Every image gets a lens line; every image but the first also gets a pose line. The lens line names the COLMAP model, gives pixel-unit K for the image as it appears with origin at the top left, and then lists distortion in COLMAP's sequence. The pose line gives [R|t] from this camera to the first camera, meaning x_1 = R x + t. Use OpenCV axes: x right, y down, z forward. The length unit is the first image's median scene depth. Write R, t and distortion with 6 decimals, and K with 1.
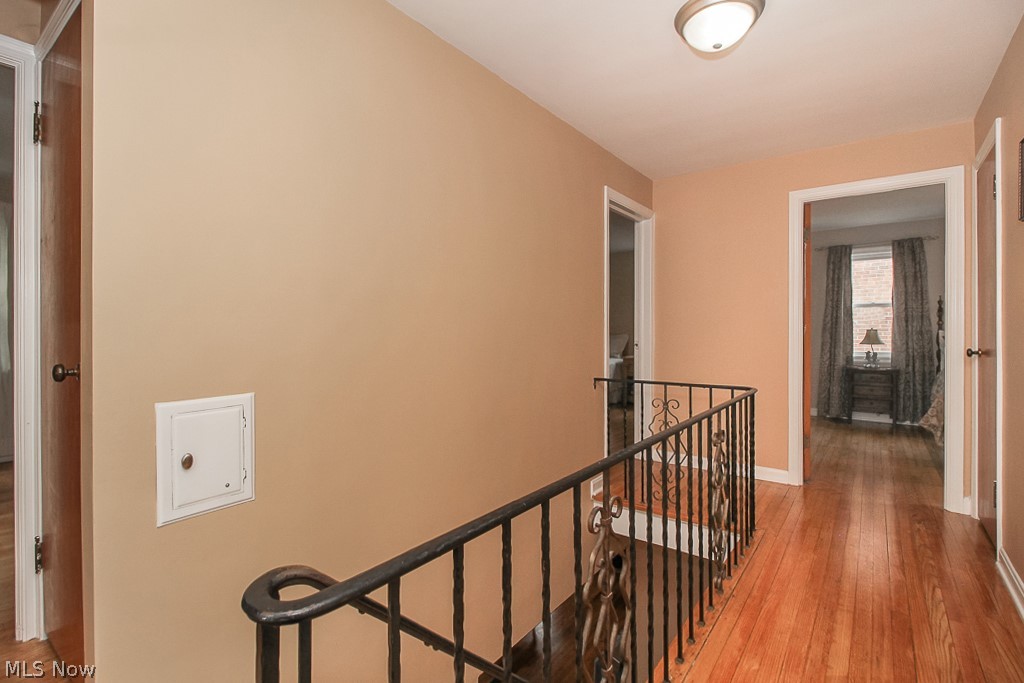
lens RADIAL K [[483.2, 0, 509.3], [0, 483.2, 325.6], [0, 0, 1]] dist [0.001221, -0.000292]
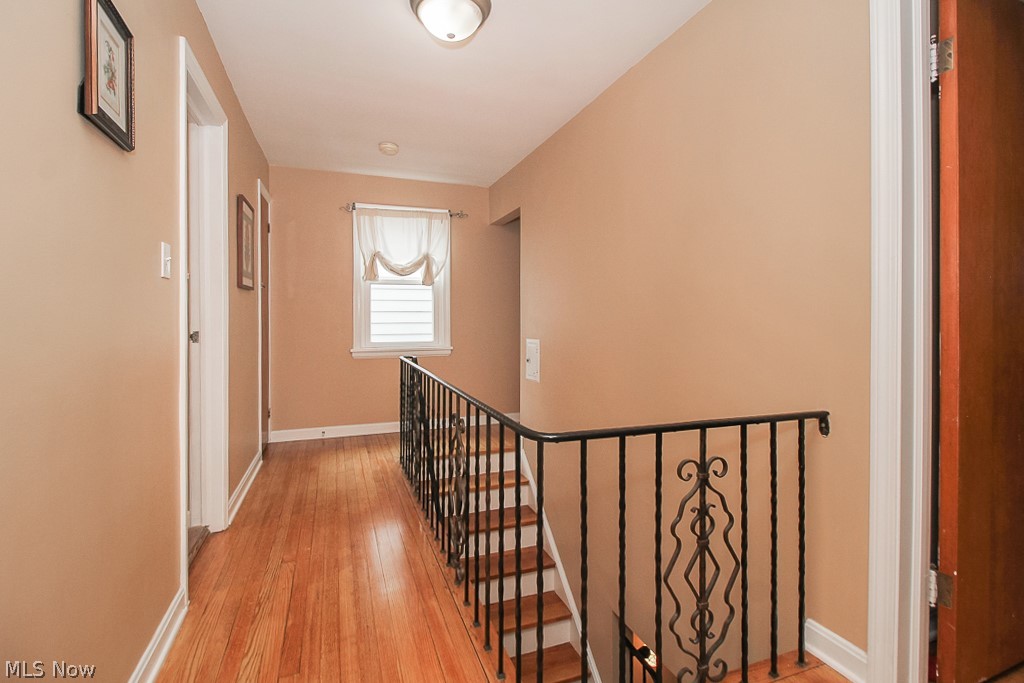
lens RADIAL K [[483.2, 0, 509.3], [0, 483.2, 325.6], [0, 0, 1]] dist [0.001221, -0.000292]
pose [[-0.538666, 0.008127, -0.842480, 1.319900], [0.002732, 0.999965, 0.007899, 0.037337], [0.842515, 0.001953, -0.538670, 1.784554]]
